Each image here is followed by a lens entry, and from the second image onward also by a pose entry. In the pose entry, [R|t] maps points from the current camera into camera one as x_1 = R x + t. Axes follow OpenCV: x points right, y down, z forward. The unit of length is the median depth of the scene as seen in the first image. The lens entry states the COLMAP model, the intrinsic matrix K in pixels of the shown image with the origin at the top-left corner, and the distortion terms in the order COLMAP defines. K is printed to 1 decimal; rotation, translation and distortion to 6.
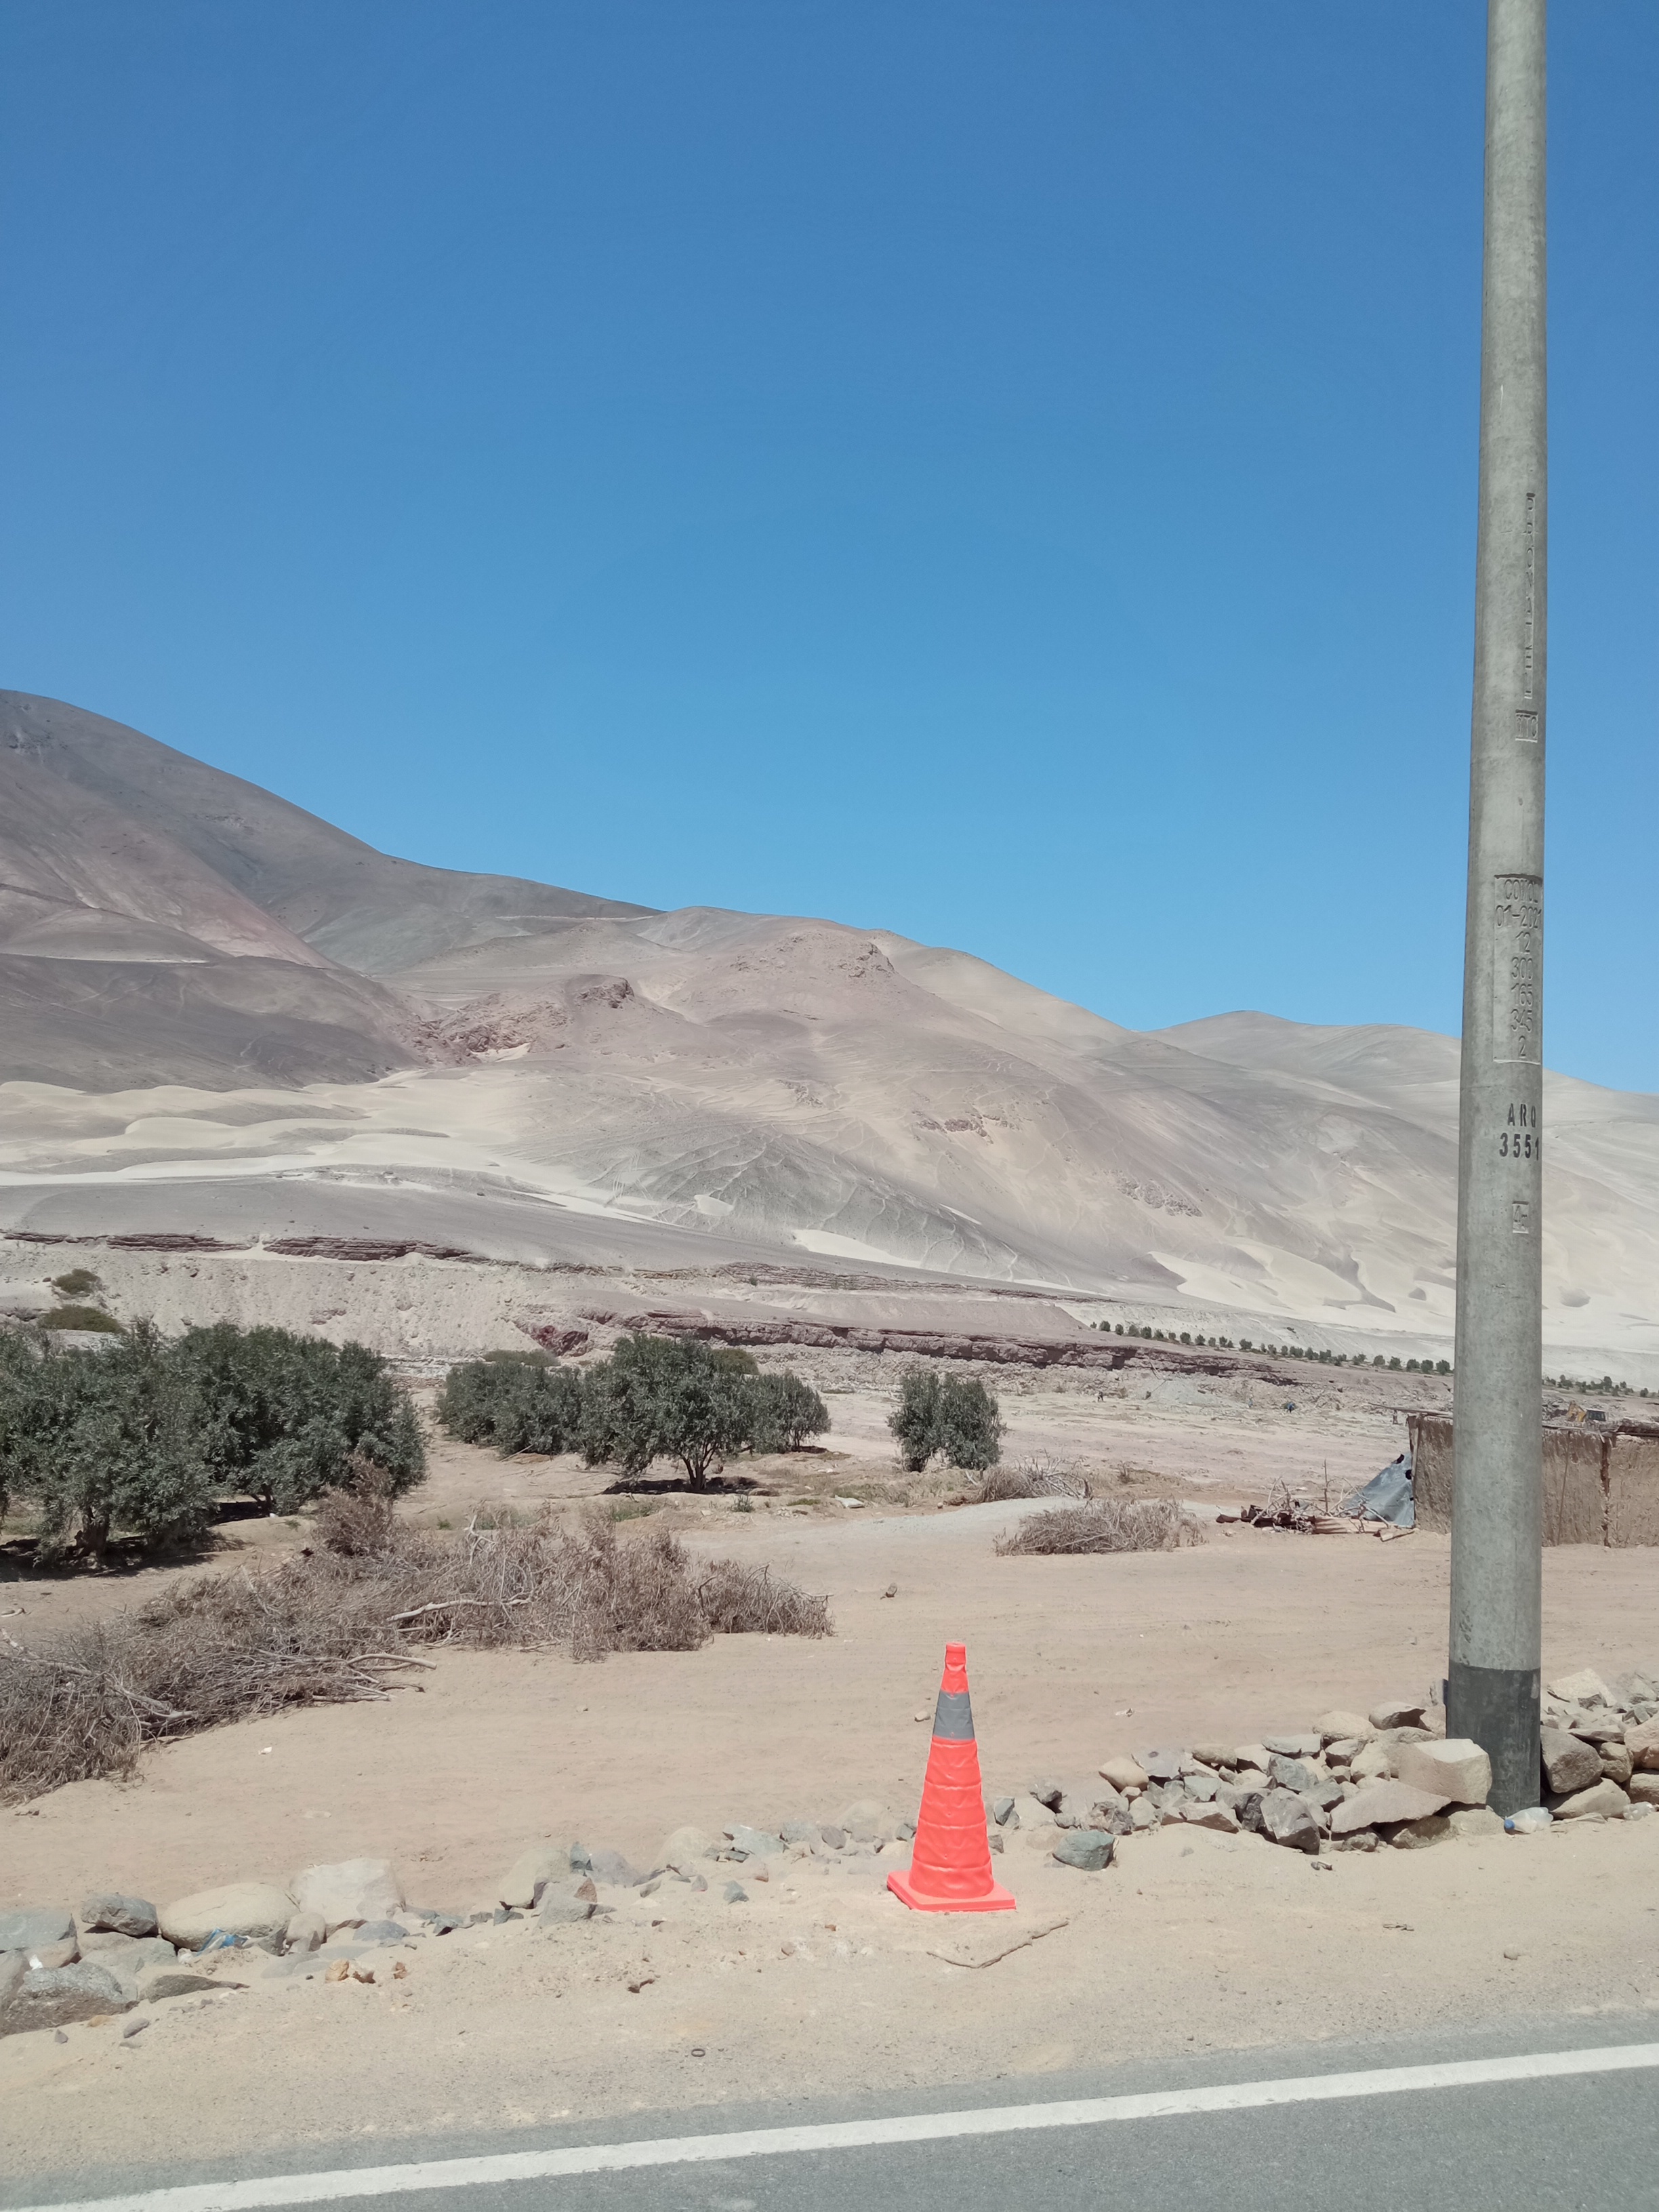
lens RADIAL K [[1803.4, 0, 827.9], [0, 1803.4, 1090.8], [0, 0, 1]] dist [0.124716, -0.225983]
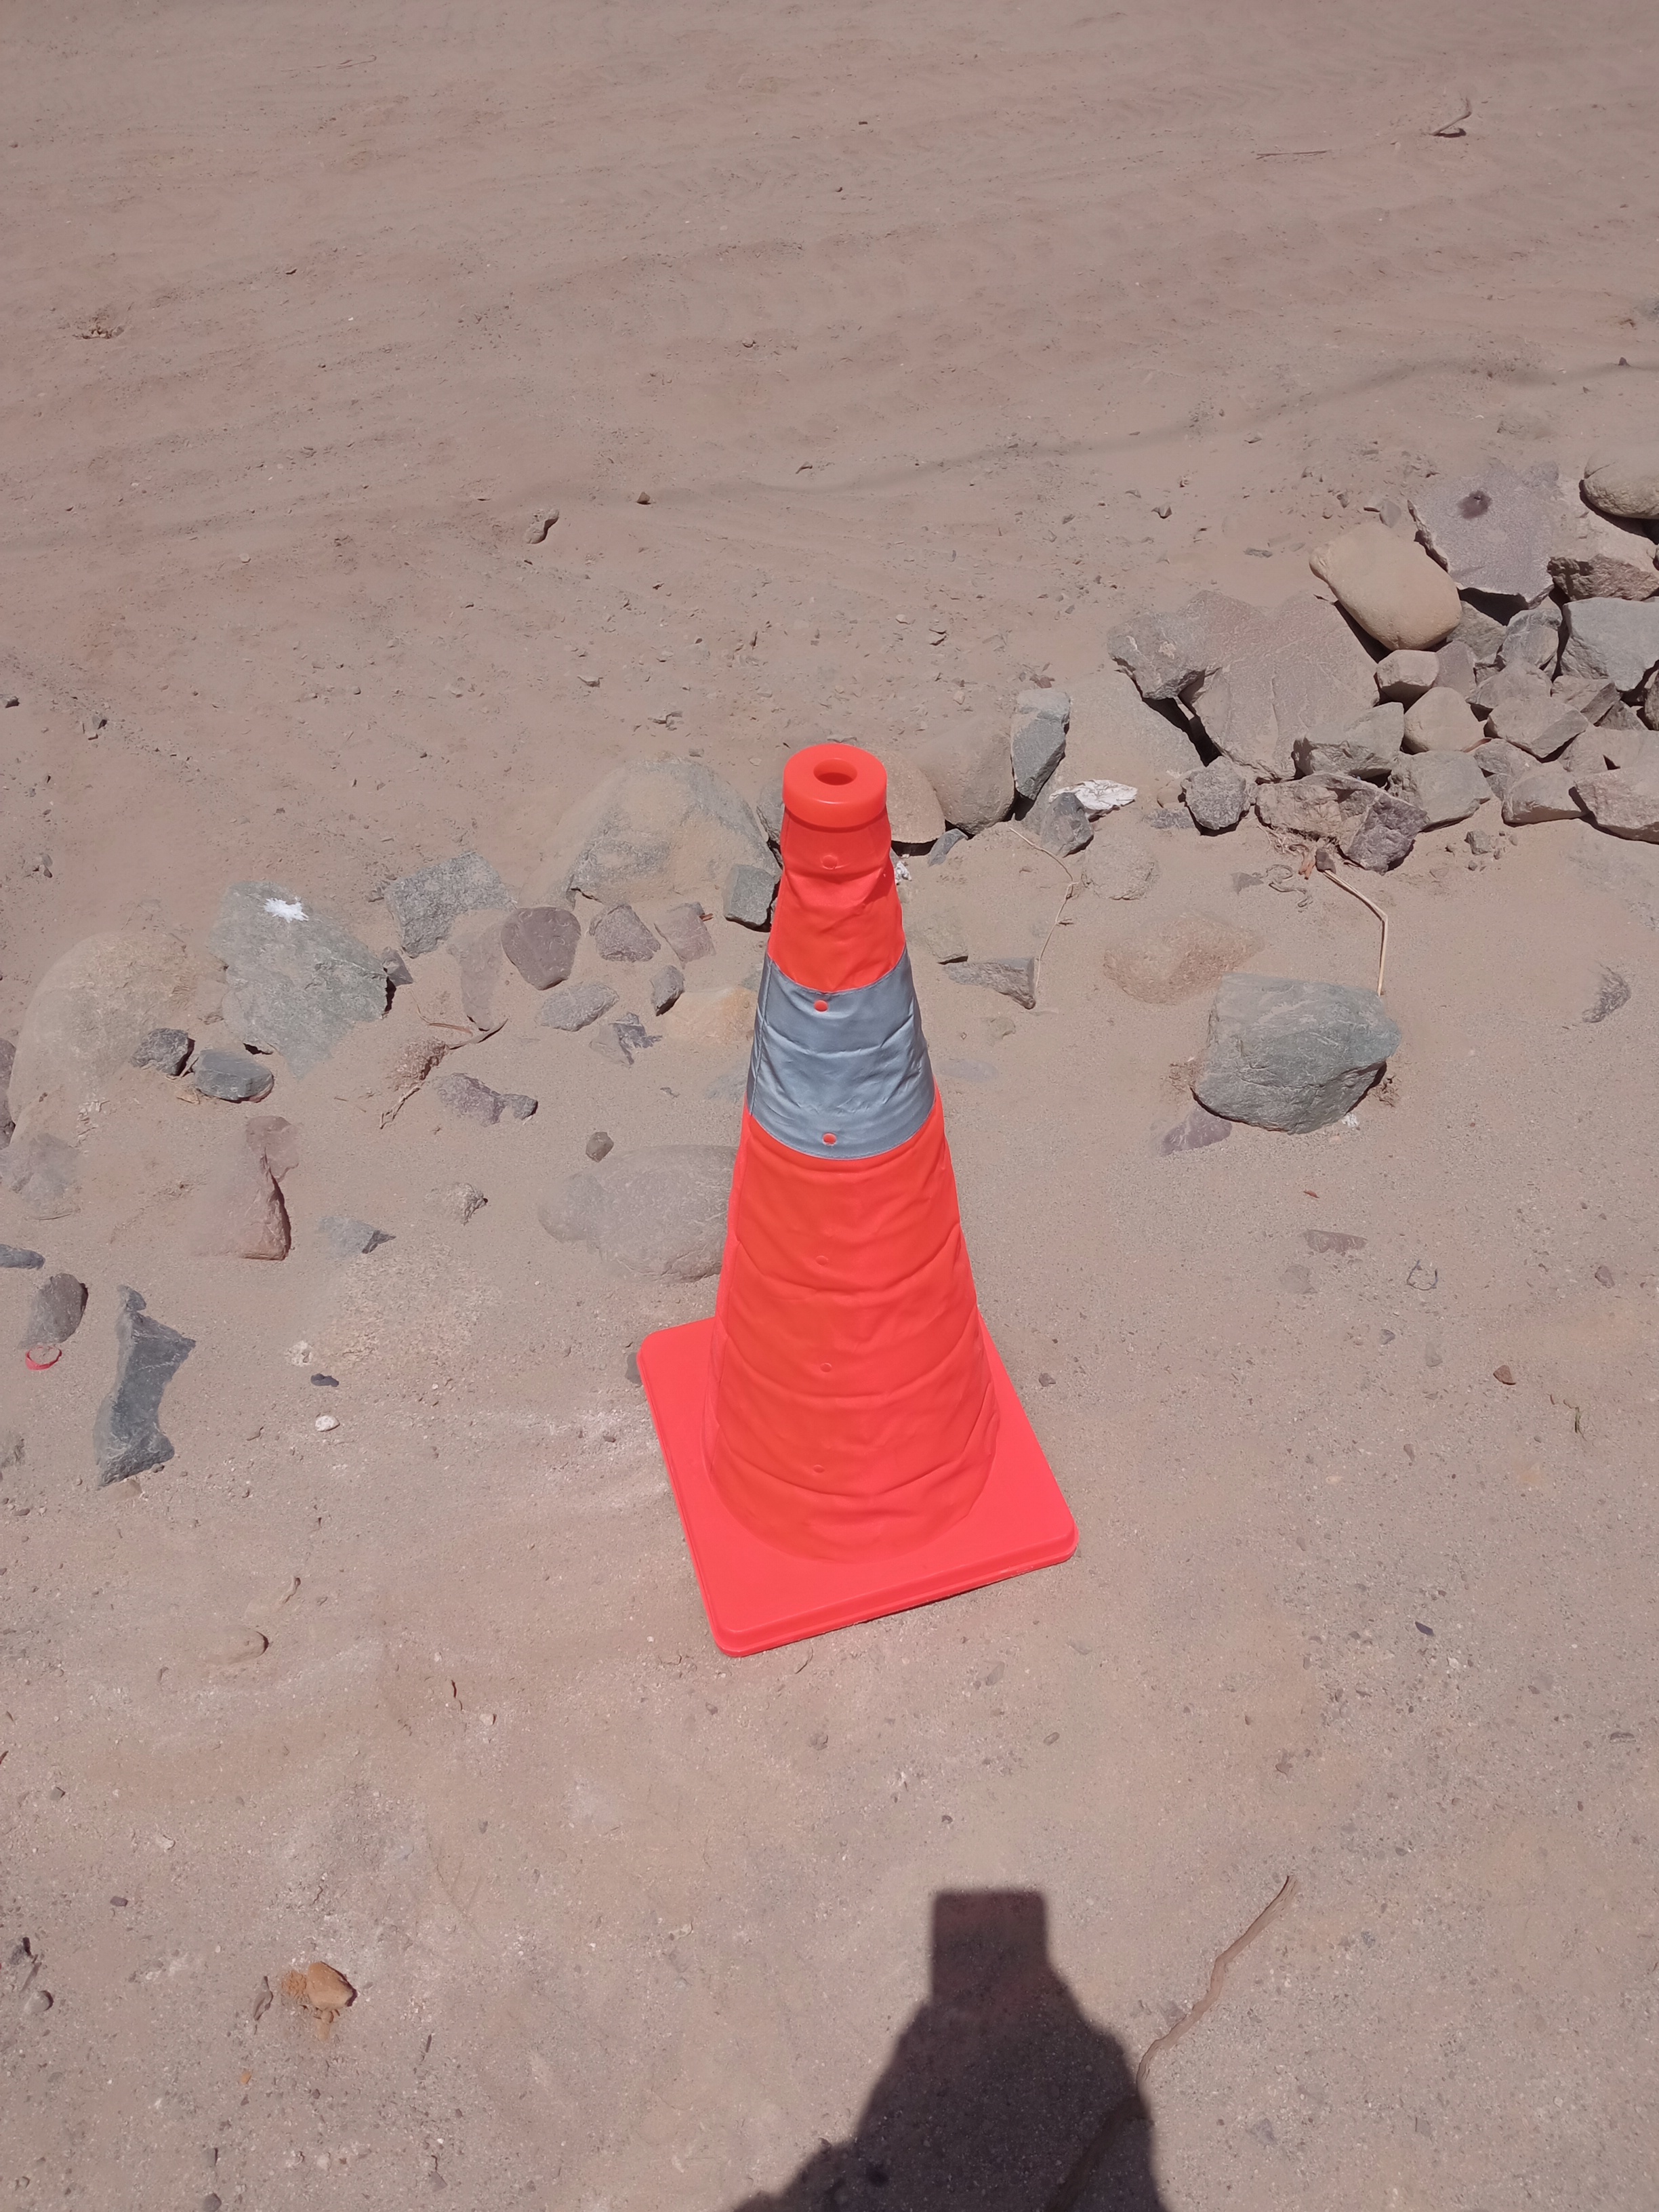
lens RADIAL K [[1803.4, 0, 827.9], [0, 1803.4, 1090.8], [0, 0, 1]] dist [0.124716, -0.225983]
pose [[0.998487, -0.045646, -0.030652, 0.062113], [0.051746, 0.591665, 0.804521, 0.145342], [-0.018587, -0.804890, 0.593132, 0.727820]]
